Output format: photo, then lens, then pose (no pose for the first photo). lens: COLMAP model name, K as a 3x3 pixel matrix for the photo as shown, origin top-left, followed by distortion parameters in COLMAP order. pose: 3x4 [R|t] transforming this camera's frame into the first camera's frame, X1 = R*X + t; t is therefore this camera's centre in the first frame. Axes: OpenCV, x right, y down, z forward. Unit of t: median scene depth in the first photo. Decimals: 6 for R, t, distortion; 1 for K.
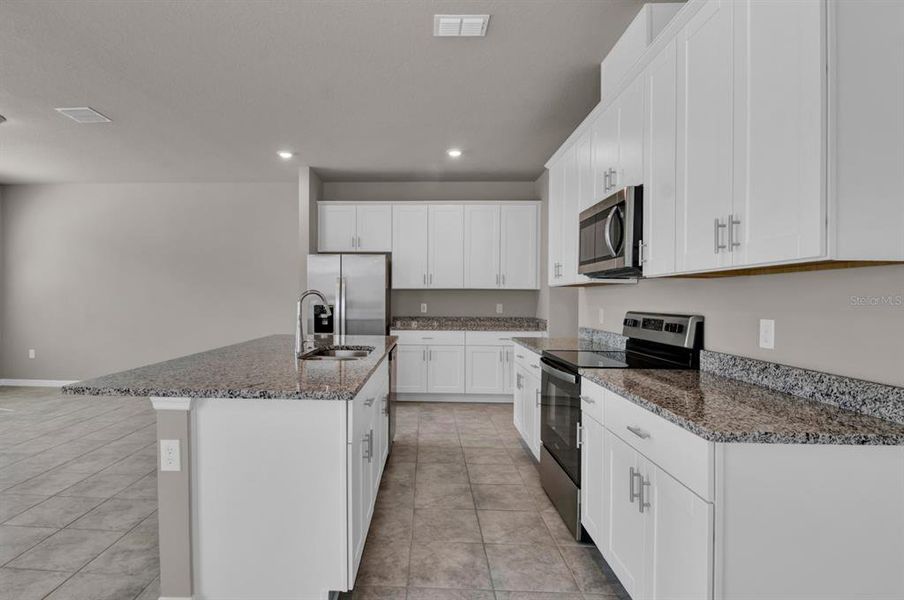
lens RADIAL K [[462.9, 0, 404.8], [0, 462.9, 302.3], [0, 0, 1]] dist [-0.000186, -0.011459]
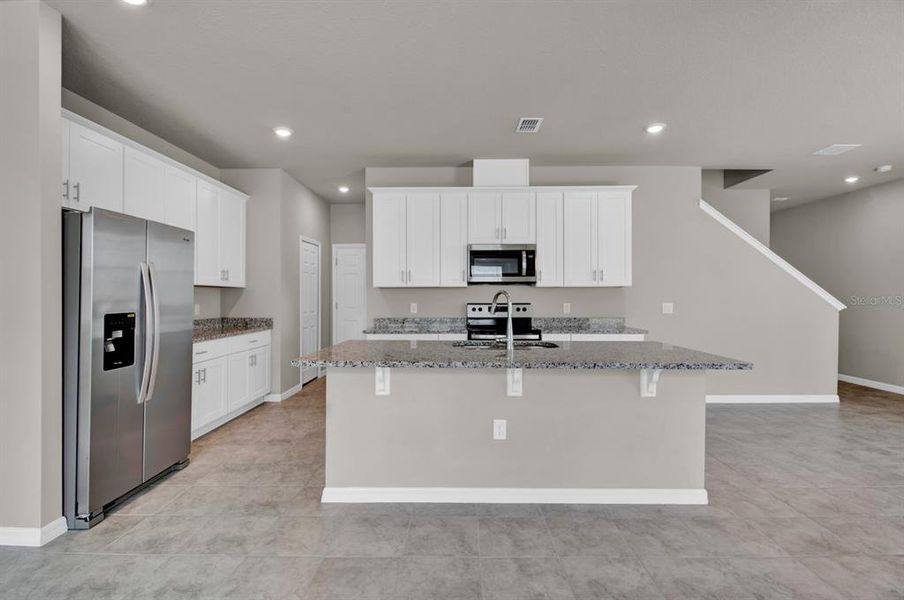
lens RADIAL K [[429.1, 0, 452.0], [0, 429.1, 300.0], [0, 0, 1]] dist [-0.001899, -0.000395]
pose [[-0.049716, -0.014627, 0.998656, -0.668081], [0.011133, 0.999823, 0.015198, -0.011388], [-0.998701, 0.011874, -0.049544, 0.662939]]
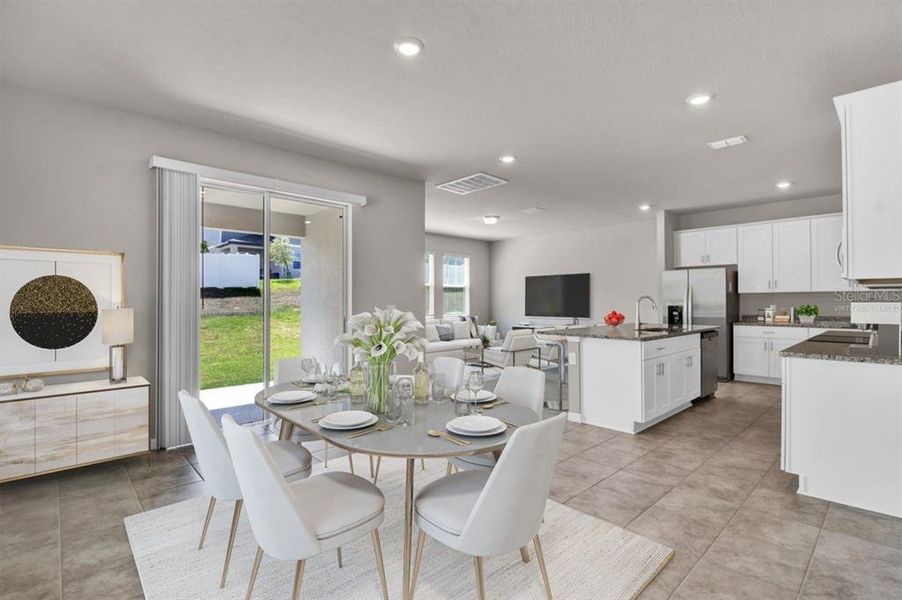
lens RADIAL K [[418.4, 0, 451.0], [0, 418.4, 300.0], [0, 0, 1]] dist [0.001694, 0.000084]
pose [[0.721591, -0.010733, -0.692236, 0.221191], [-0.001540, 0.999852, -0.017108, 0.011392], [0.692318, 0.013411, 0.721468, -0.412614]]
